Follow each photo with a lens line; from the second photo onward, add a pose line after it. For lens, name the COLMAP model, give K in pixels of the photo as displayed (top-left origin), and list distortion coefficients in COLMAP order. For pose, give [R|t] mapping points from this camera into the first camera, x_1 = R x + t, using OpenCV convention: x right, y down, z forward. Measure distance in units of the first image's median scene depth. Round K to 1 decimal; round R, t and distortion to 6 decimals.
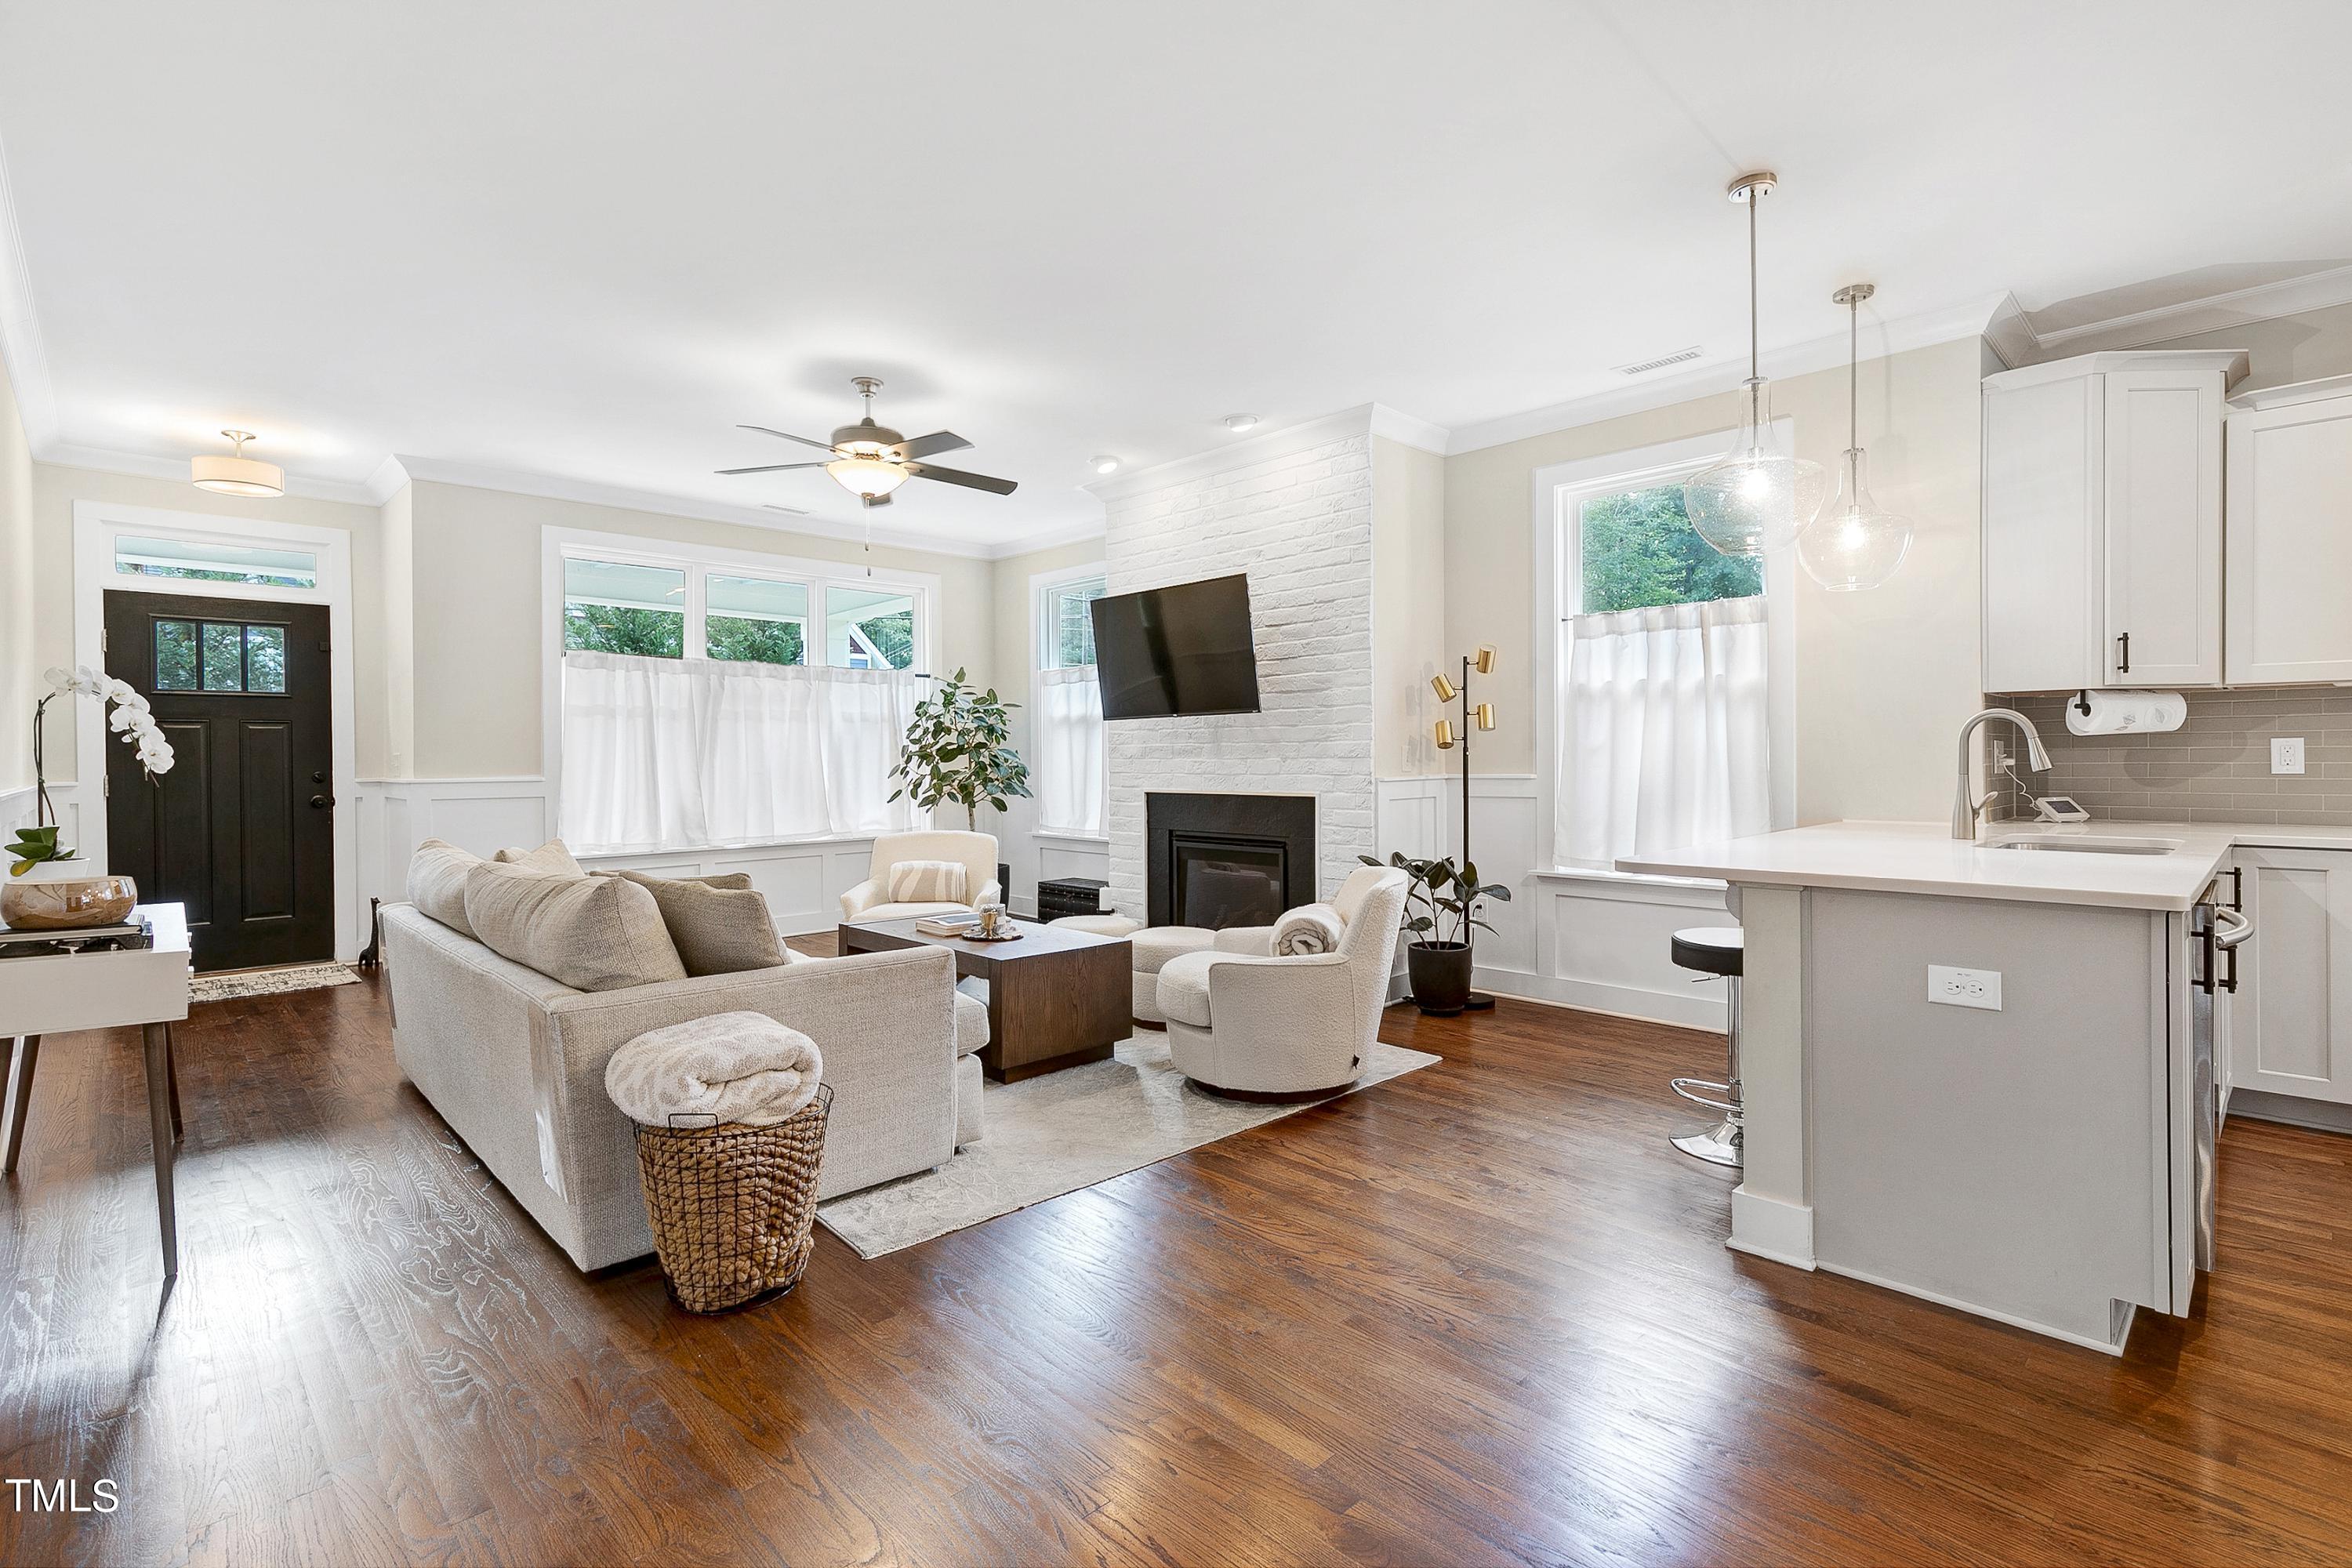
lens RADIAL K [[1103.0, 0, 1182.0], [0, 1103.0, 759.5], [0, 0, 1]] dist [0.020793, -0.004455]
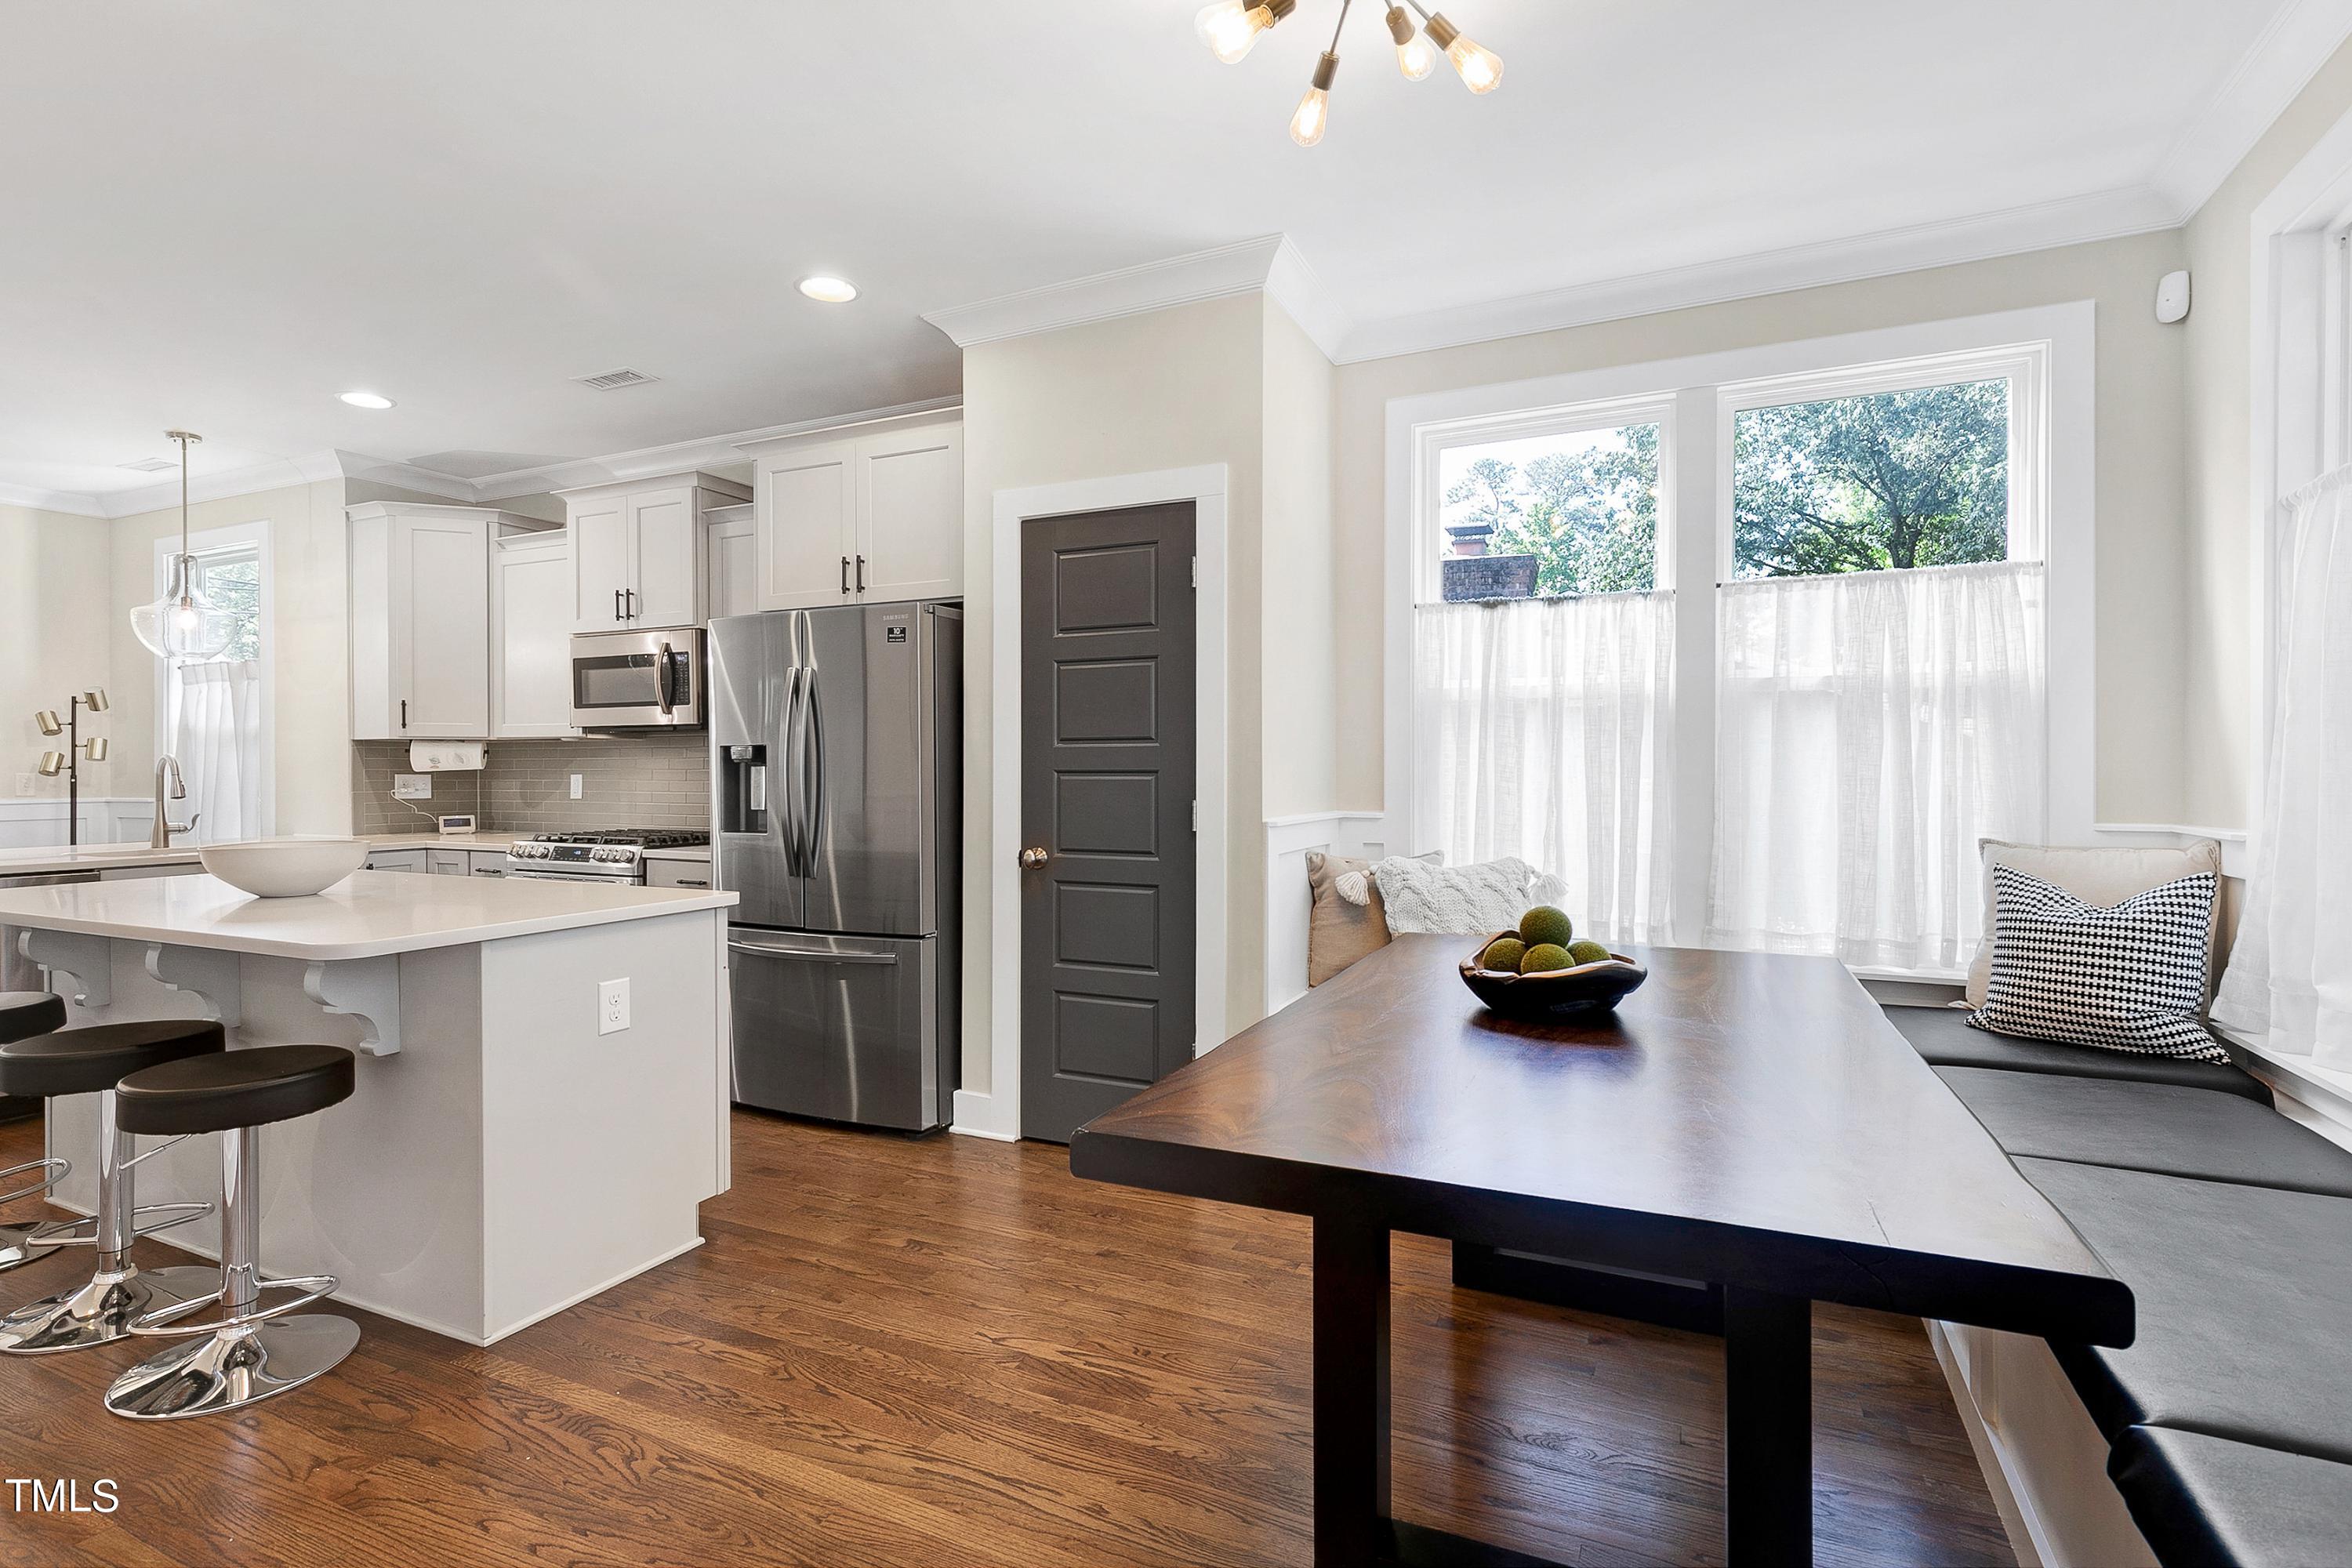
lens RADIAL K [[1103.0, 0, 1242.1], [0, 1103.0, 778.5], [0, 0, 1]] dist [0.020793, -0.004455]
pose [[0.933533, 0.003926, 0.358471, 1.199534], [-0.005394, 0.999981, 0.003095, -0.021822], [-0.358452, -0.004823, 0.933536, -0.625101]]
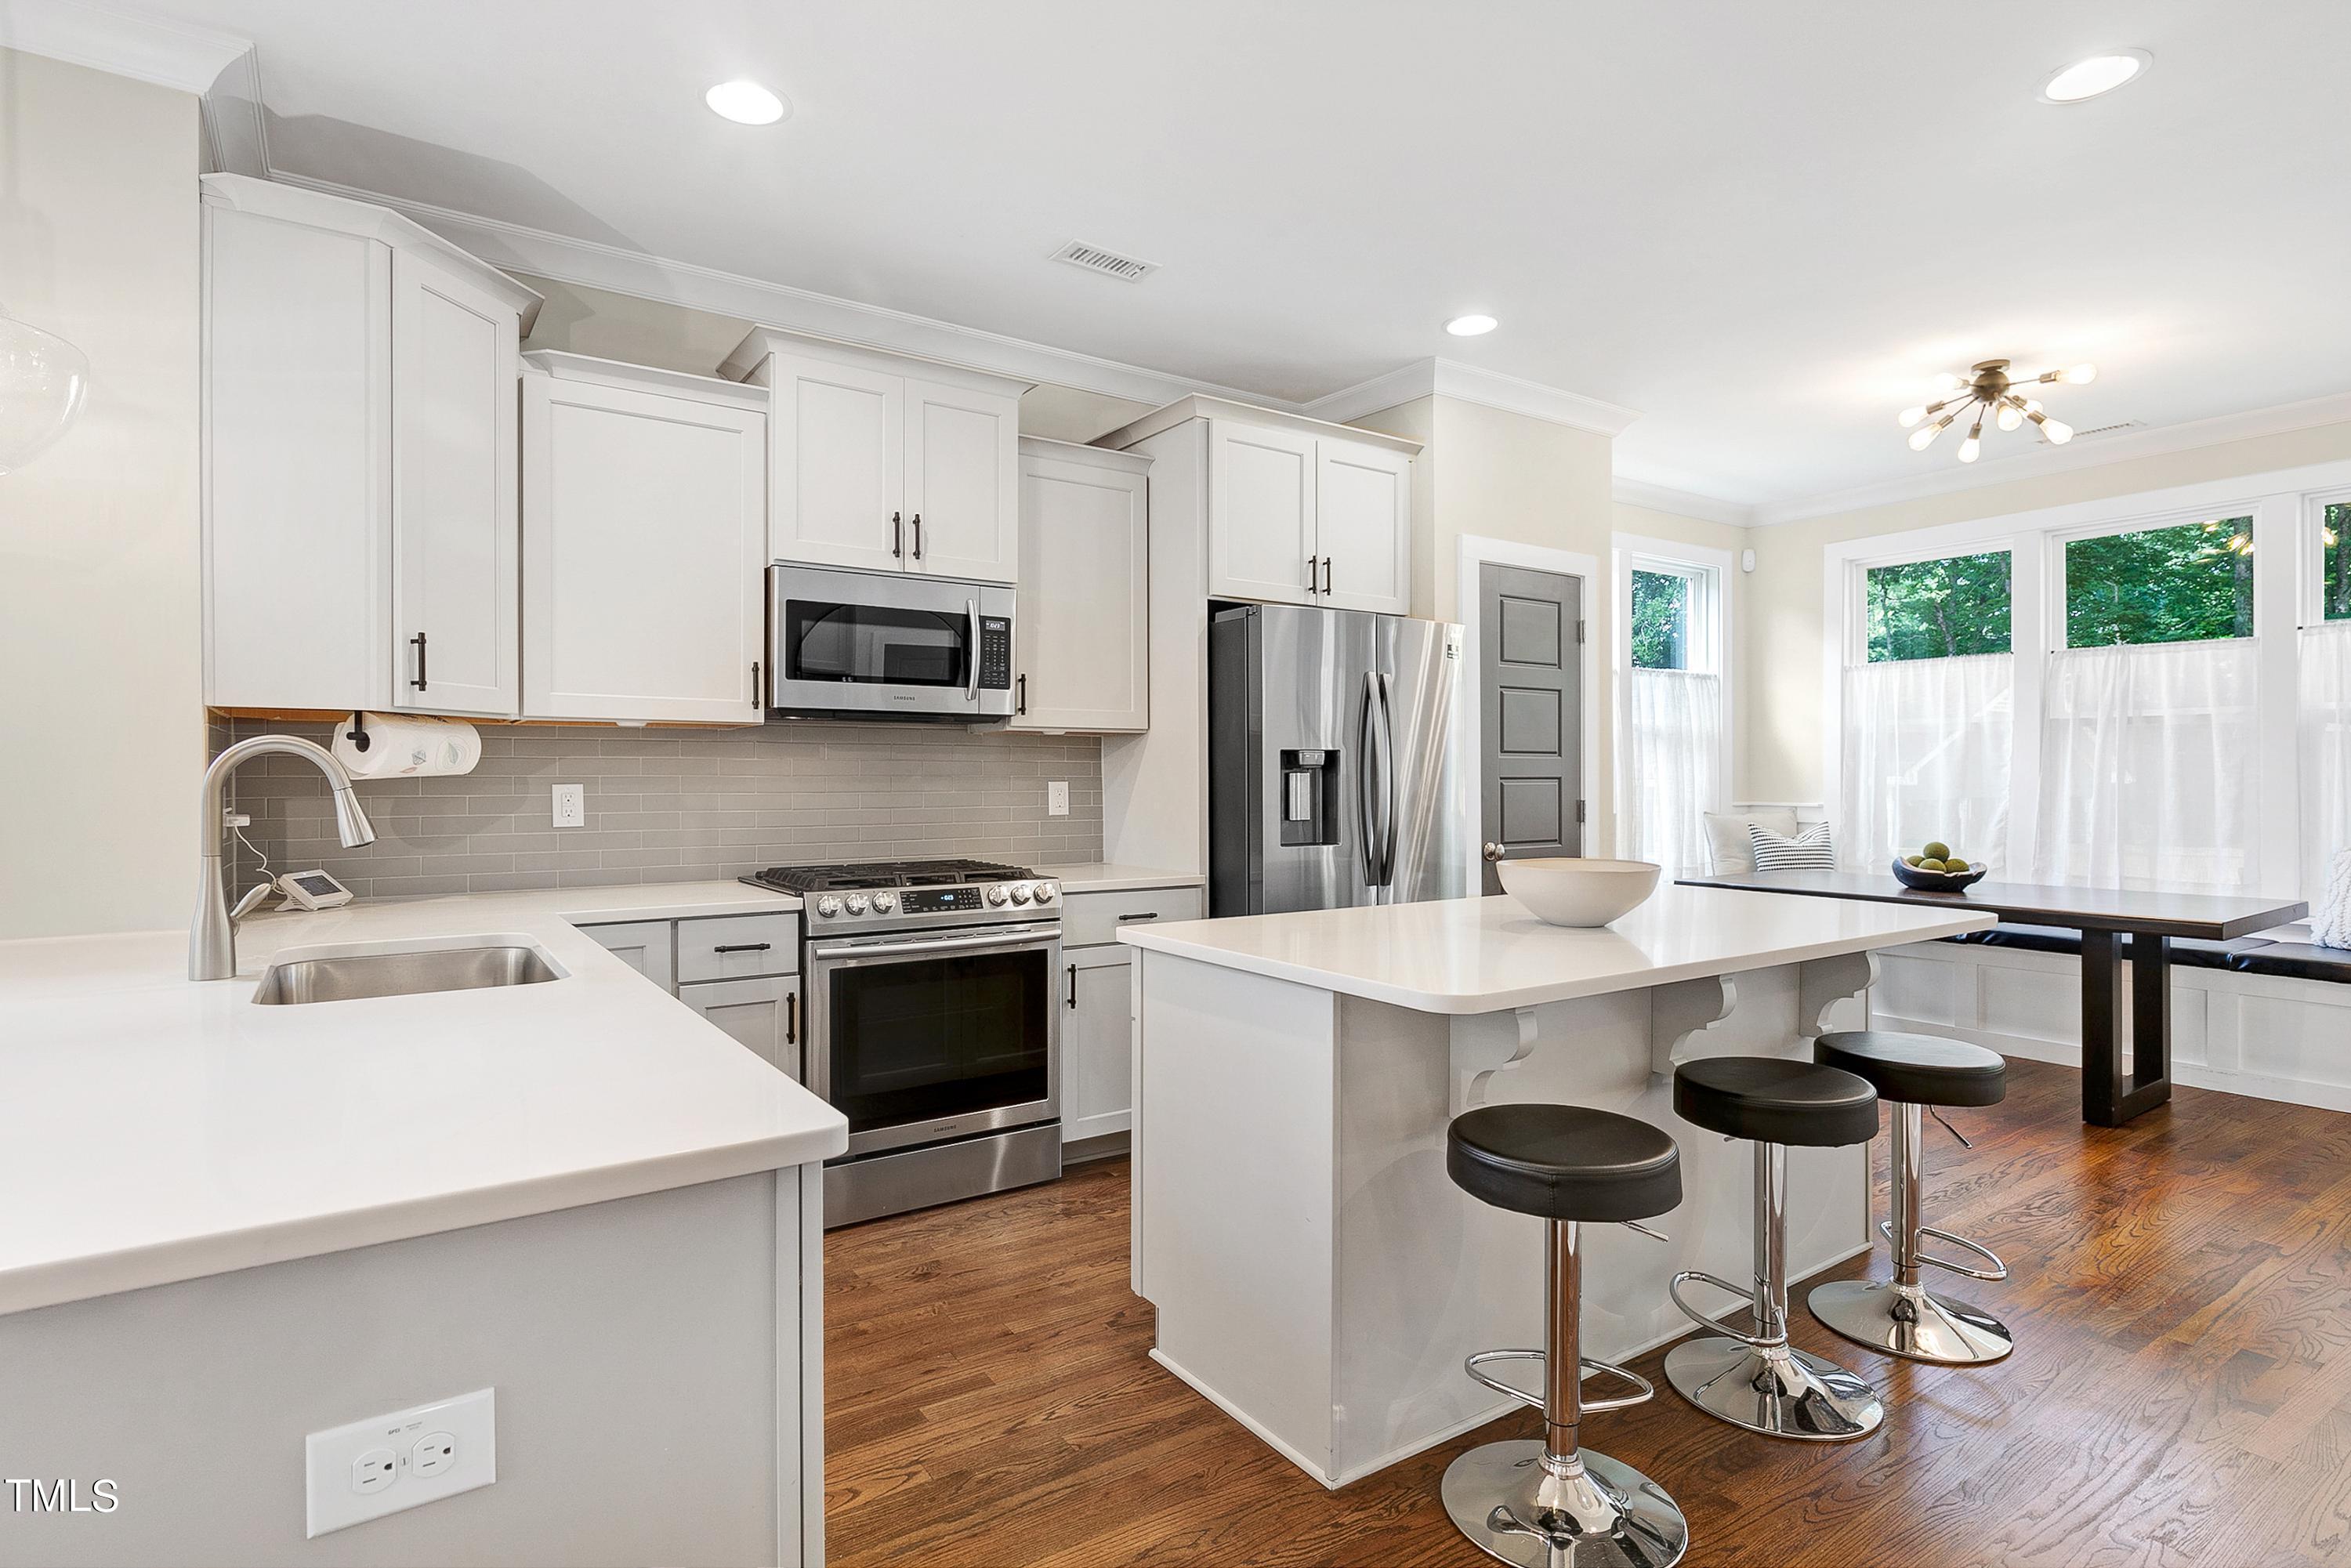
lens RADIAL K [[1165.3, 0, 1156.6], [0, 1165.3, 780.3], [0, 0, 1]] dist [0.012617, -0.003921]
pose [[0.189571, 0.004352, 0.981857, 0.201340], [0.000899, 0.999989, -0.004606, -0.016976], [-0.981867, 0.001756, 0.189565, 0.381102]]
